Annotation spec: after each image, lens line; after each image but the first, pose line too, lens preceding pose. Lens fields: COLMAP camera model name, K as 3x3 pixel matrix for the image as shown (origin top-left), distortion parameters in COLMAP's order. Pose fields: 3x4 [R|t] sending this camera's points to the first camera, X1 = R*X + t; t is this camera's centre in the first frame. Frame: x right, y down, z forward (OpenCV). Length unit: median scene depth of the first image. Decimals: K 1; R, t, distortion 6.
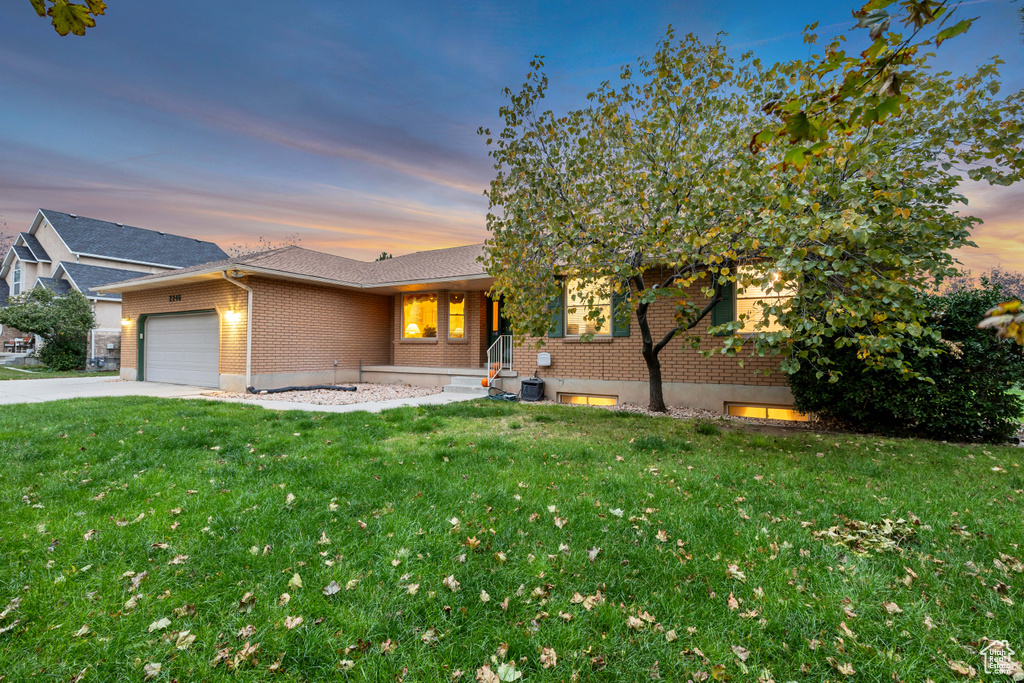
lens RADIAL K [[453.5, 0, 514.8], [0, 453.5, 356.6], [0, 0, 1]] dist [-0.013206, 0.000283]
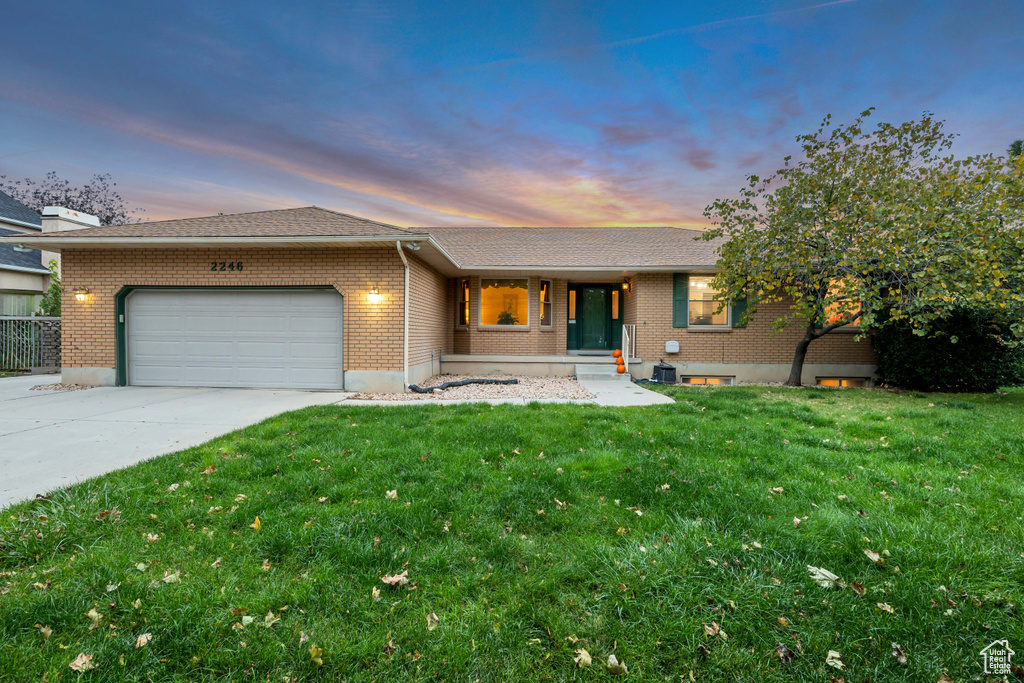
lens RADIAL K [[451.6, 0, 513.4], [0, 451.6, 356.3], [0, 0, 1]] dist [-0.014262, 0.000496]
pose [[0.888749, -0.022802, 0.457827, -1.534276], [0.005481, 0.999219, 0.039125, -0.031333], [-0.458362, -0.032263, 0.888180, 0.356478]]
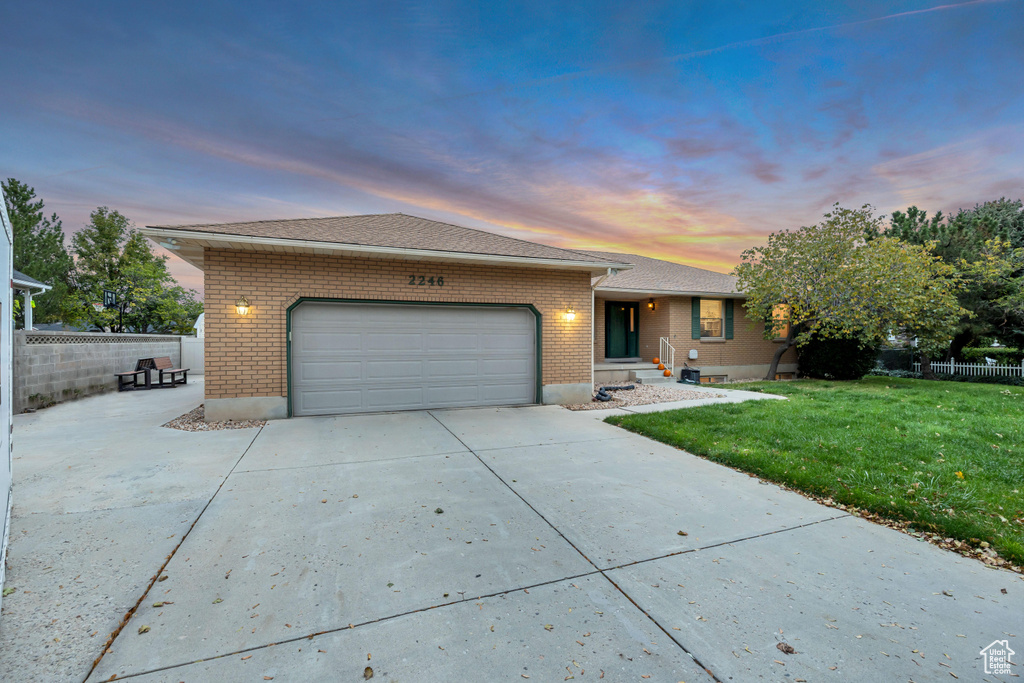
lens RADIAL K [[451.6, 0, 513.4], [0, 451.6, 356.3], [0, 0, 1]] dist [-0.014262, 0.000496]
pose [[0.616173, -0.036036, 0.786786, -2.723838], [0.018479, 0.999339, 0.031299, -0.082608], [-0.787394, -0.004746, 0.616432, 1.087434]]
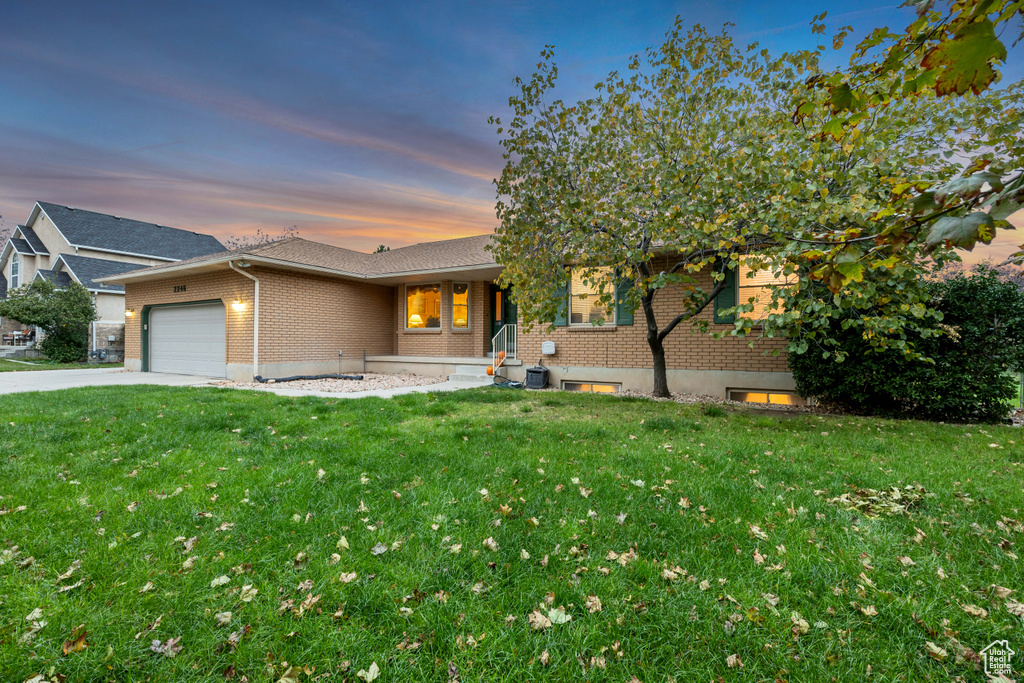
lens RADIAL K [[451.6, 0, 513.4], [0, 451.6, 356.3], [0, 0, 1]] dist [-0.014262, 0.000496]
pose [[0.999950, -0.002786, 0.009606, -0.046184], [0.002667, 0.999919, 0.012443, 0.023899], [-0.009640, -0.012417, 0.999876, -0.022344]]
